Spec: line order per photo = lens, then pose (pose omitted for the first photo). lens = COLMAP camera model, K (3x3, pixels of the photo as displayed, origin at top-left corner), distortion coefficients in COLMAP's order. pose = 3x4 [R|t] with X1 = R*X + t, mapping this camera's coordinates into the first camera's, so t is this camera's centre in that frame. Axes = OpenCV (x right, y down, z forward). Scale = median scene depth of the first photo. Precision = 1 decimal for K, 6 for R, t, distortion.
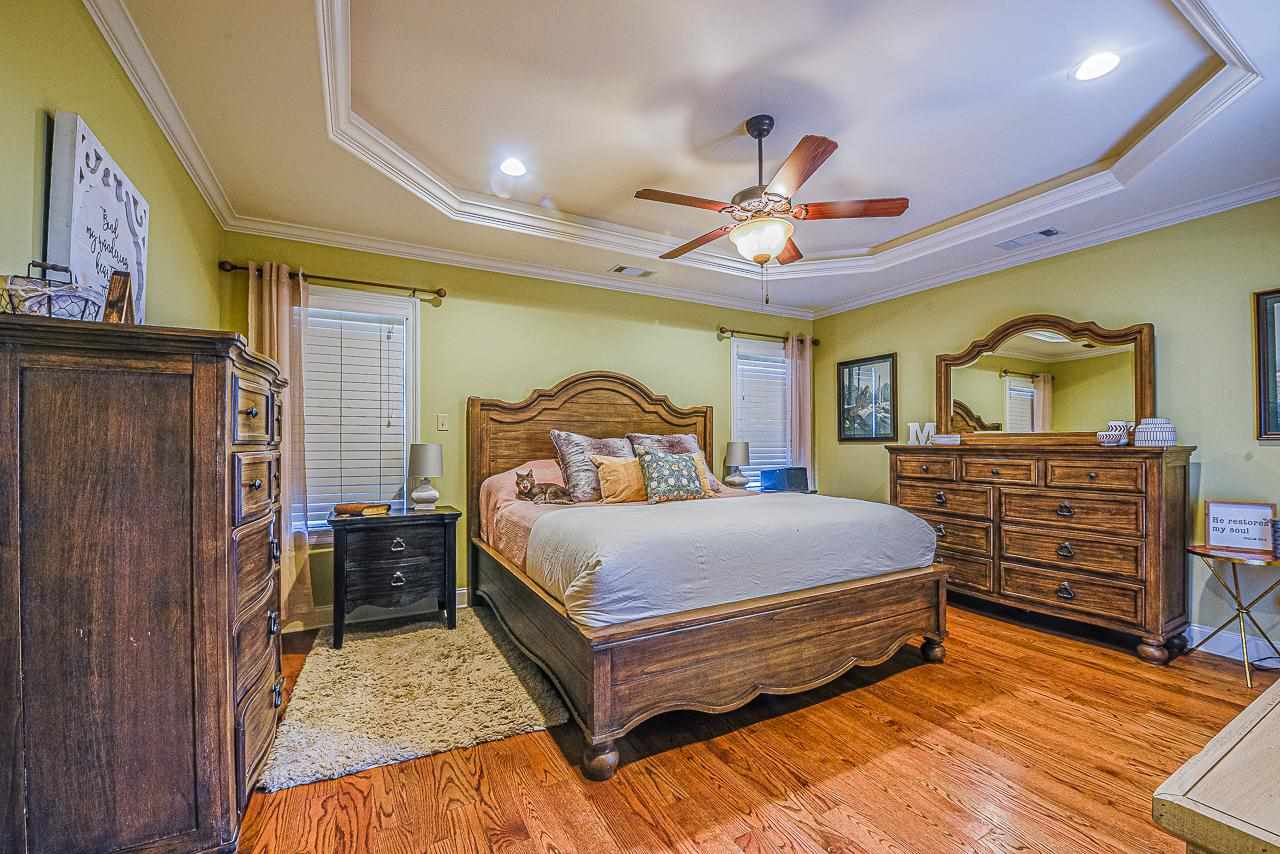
lens RADIAL K [[512.6, 0, 632.8], [0, 512.6, 436.3], [0, 0, 1]] dist [-0.017348, -0.000951]
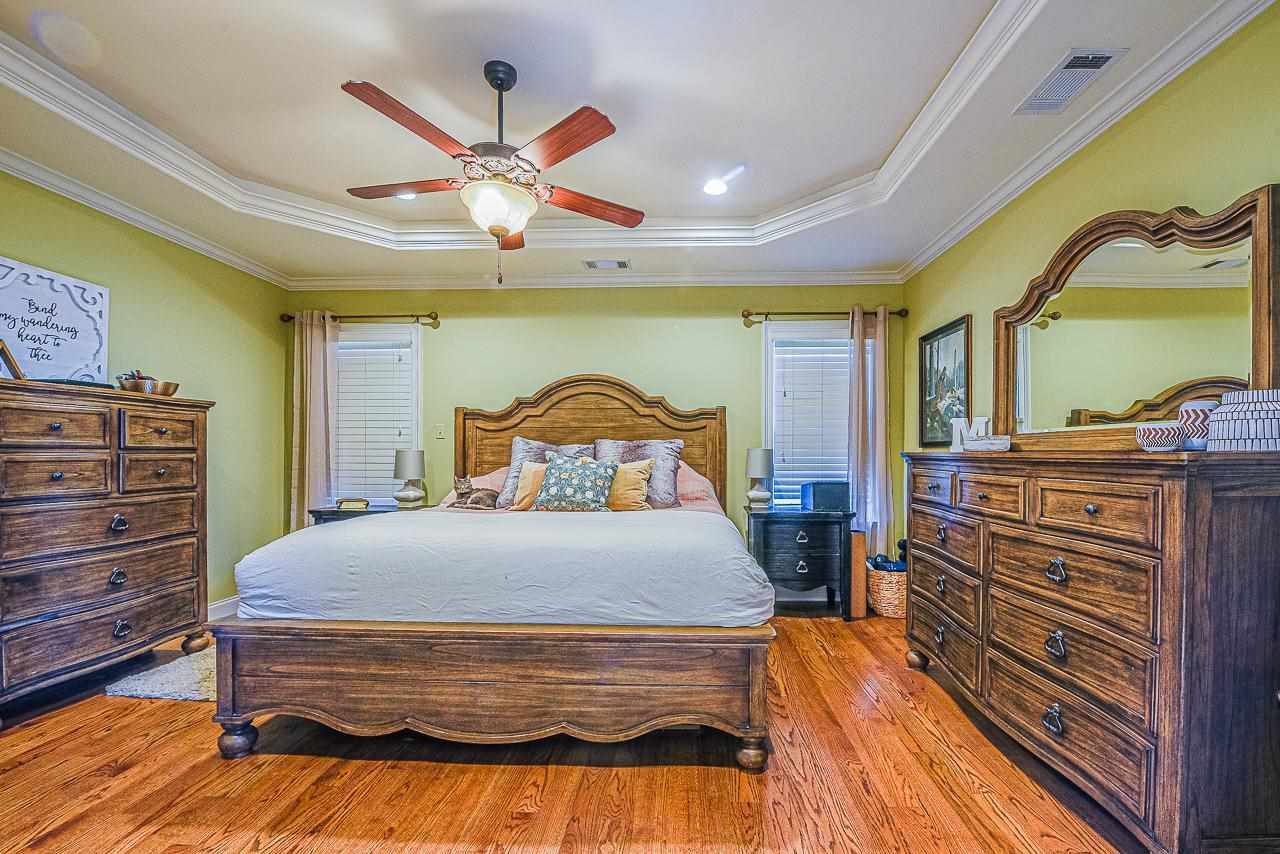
lens RADIAL K [[512.6, 0, 609.5], [0, 512.6, 452.5], [0, 0, 1]] dist [-0.017348, -0.000951]
pose [[0.864585, 0.001385, -0.502484, 0.539542], [0.005908, 0.999899, 0.012922, 0.007439], [0.502451, -0.014141, 0.864490, 0.224685]]
